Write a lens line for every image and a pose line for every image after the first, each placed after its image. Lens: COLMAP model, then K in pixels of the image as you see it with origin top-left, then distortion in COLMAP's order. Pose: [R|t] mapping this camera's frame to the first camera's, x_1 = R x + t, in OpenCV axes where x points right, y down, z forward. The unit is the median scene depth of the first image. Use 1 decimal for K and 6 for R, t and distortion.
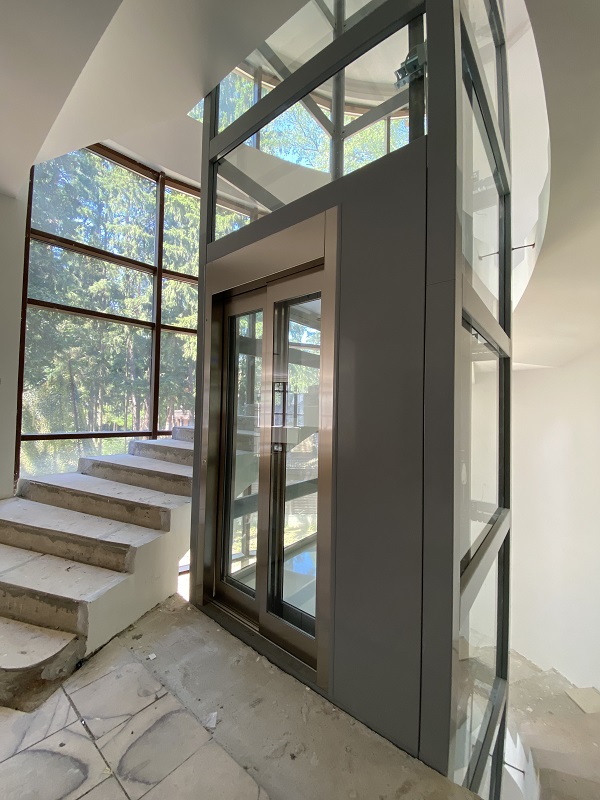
lens RADIAL K [[325.5, 0, 300.0], [0, 325.5, 400.0], [0, 0, 1]] dist [0.013318, -0.016895]
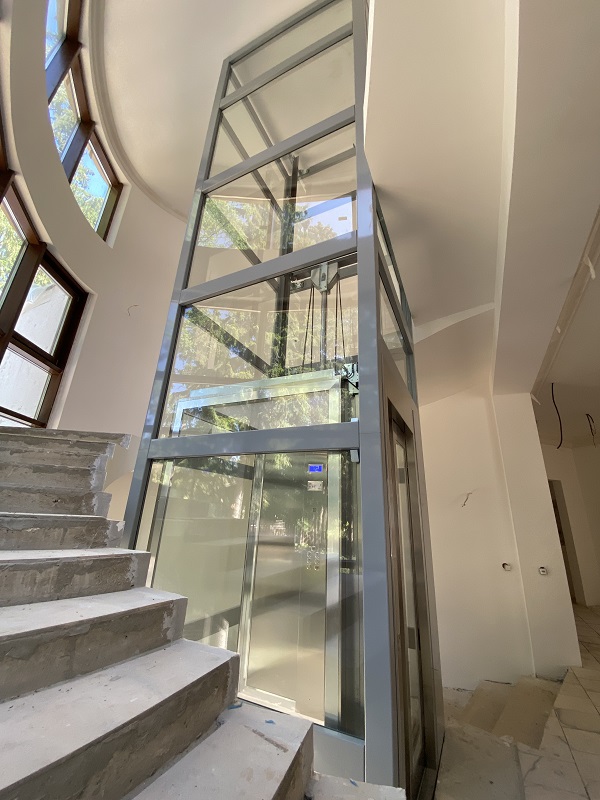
lens RADIAL K [[328.1, 0, 301.0], [0, 328.1, 396.7], [0, 0, 1]] dist [0.001413, -0.011633]
pose [[-0.223528, 0.303195, 0.926341, -1.049037], [-0.072191, 0.942628, -0.325946, -0.031100], [-0.972020, -0.139731, -0.188816, 1.445222]]
